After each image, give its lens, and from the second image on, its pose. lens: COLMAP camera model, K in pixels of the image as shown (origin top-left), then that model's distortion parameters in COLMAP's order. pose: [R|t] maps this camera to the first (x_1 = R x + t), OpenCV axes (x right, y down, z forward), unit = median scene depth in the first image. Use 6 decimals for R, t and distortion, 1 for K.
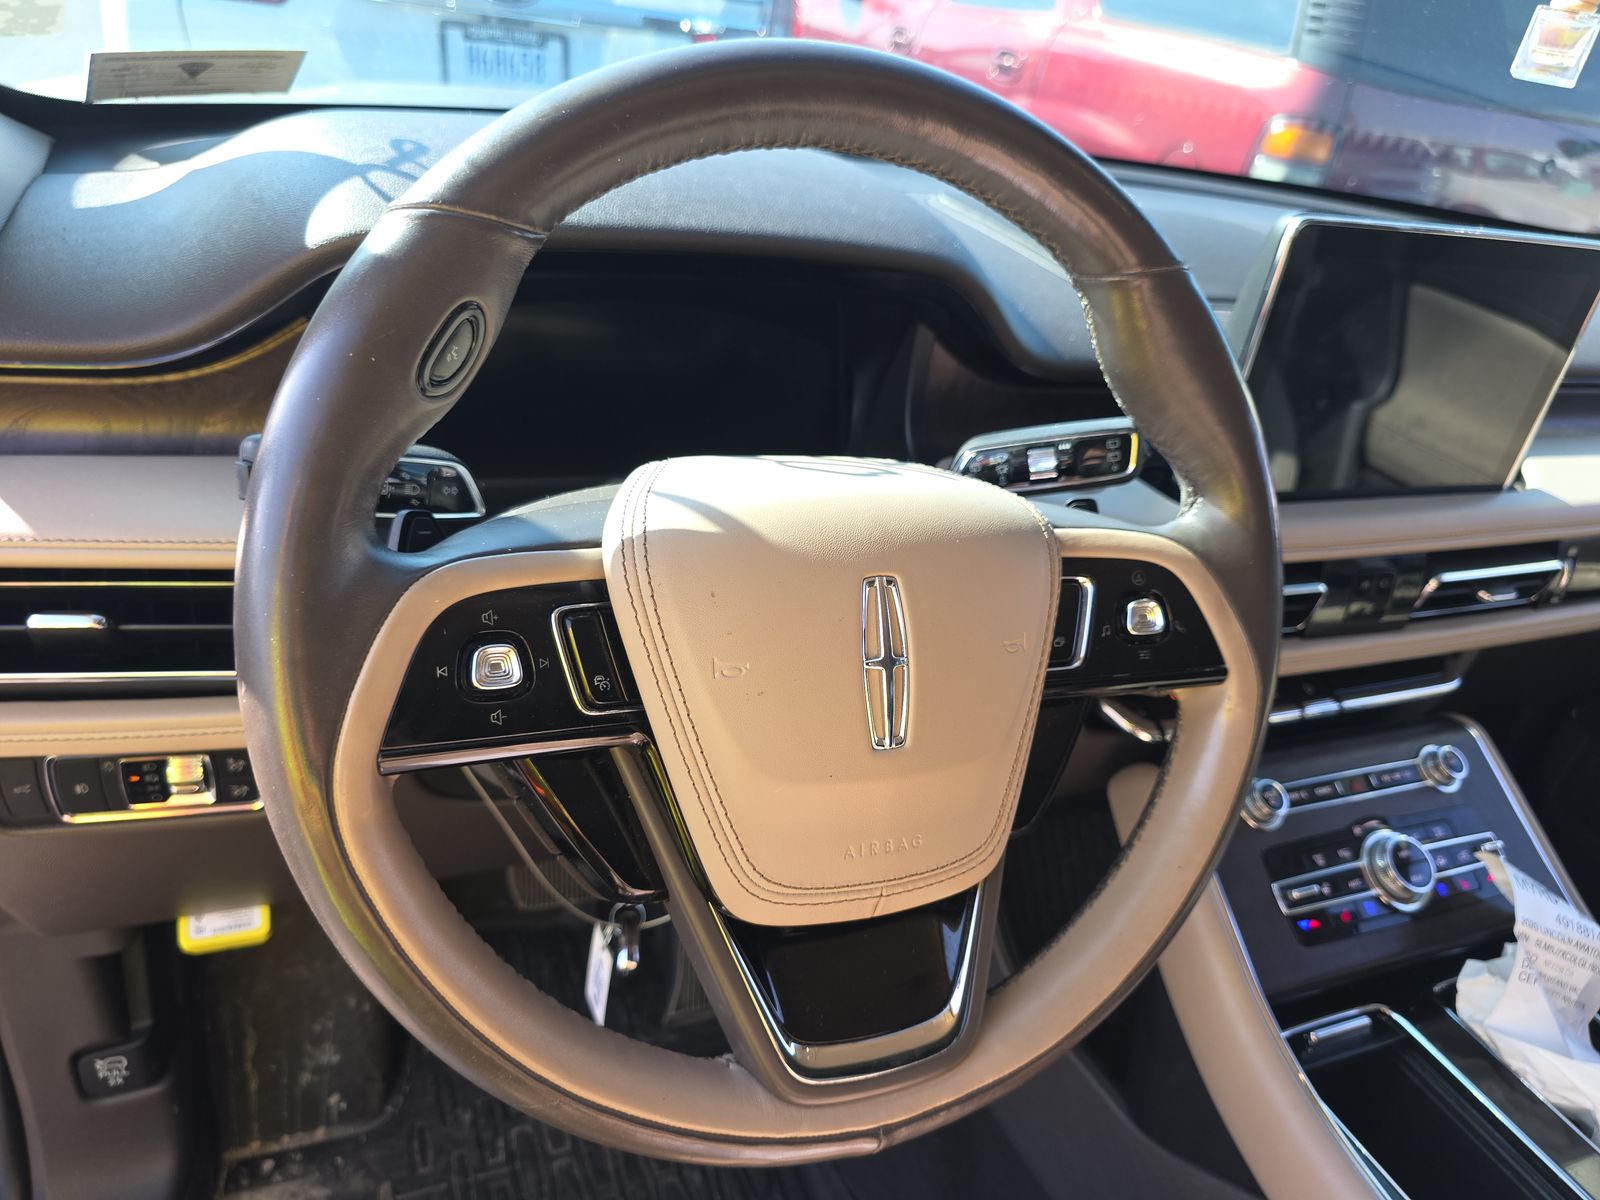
lens RADIAL K [[1079.0, 0, 800.5], [0, 1079.0, 717.2], [0, 0, 1]] dist [-0.004225, -0.003040]
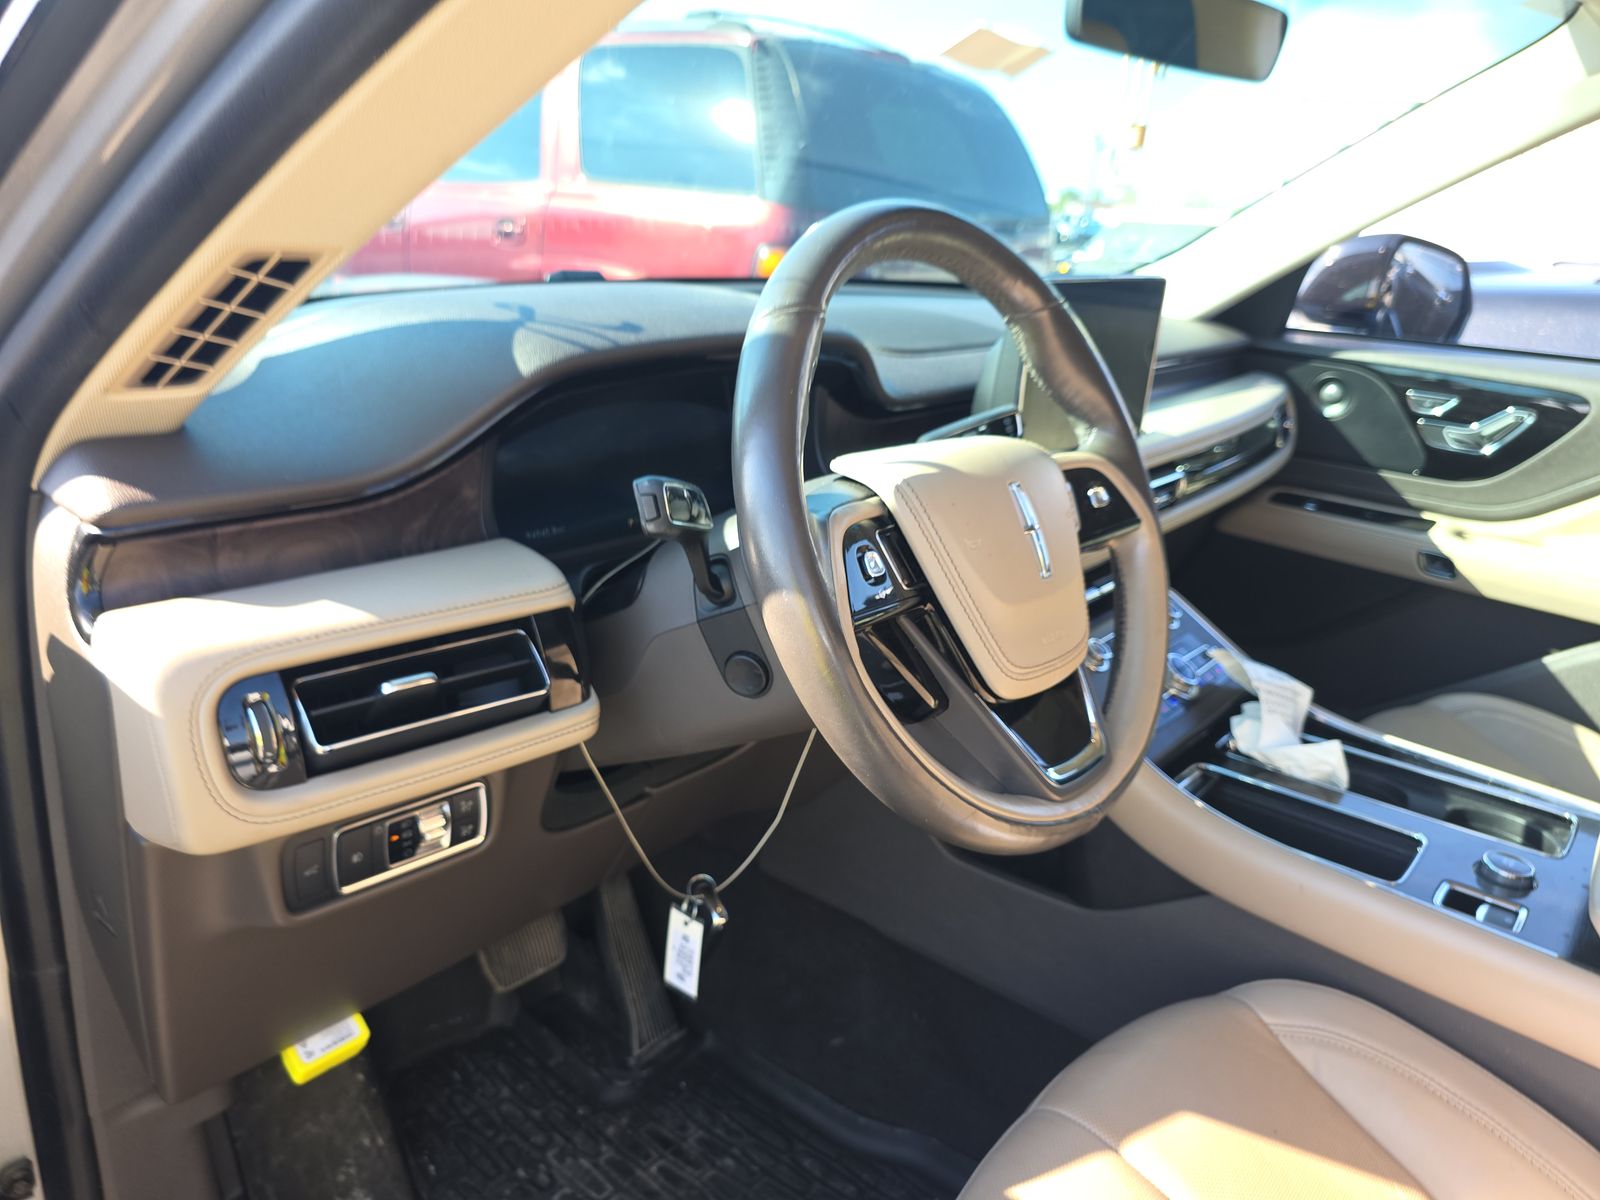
lens RADIAL K [[1079.0, 0, 800.5], [0, 1079.0, 717.2], [0, 0, 1]] dist [-0.004225, -0.003040]
pose [[0.884564, -0.276042, 0.375961, -0.619540], [0.317666, 0.946761, -0.052266, 0.132238], [-0.341518, 0.165663, 0.925160, -0.269482]]
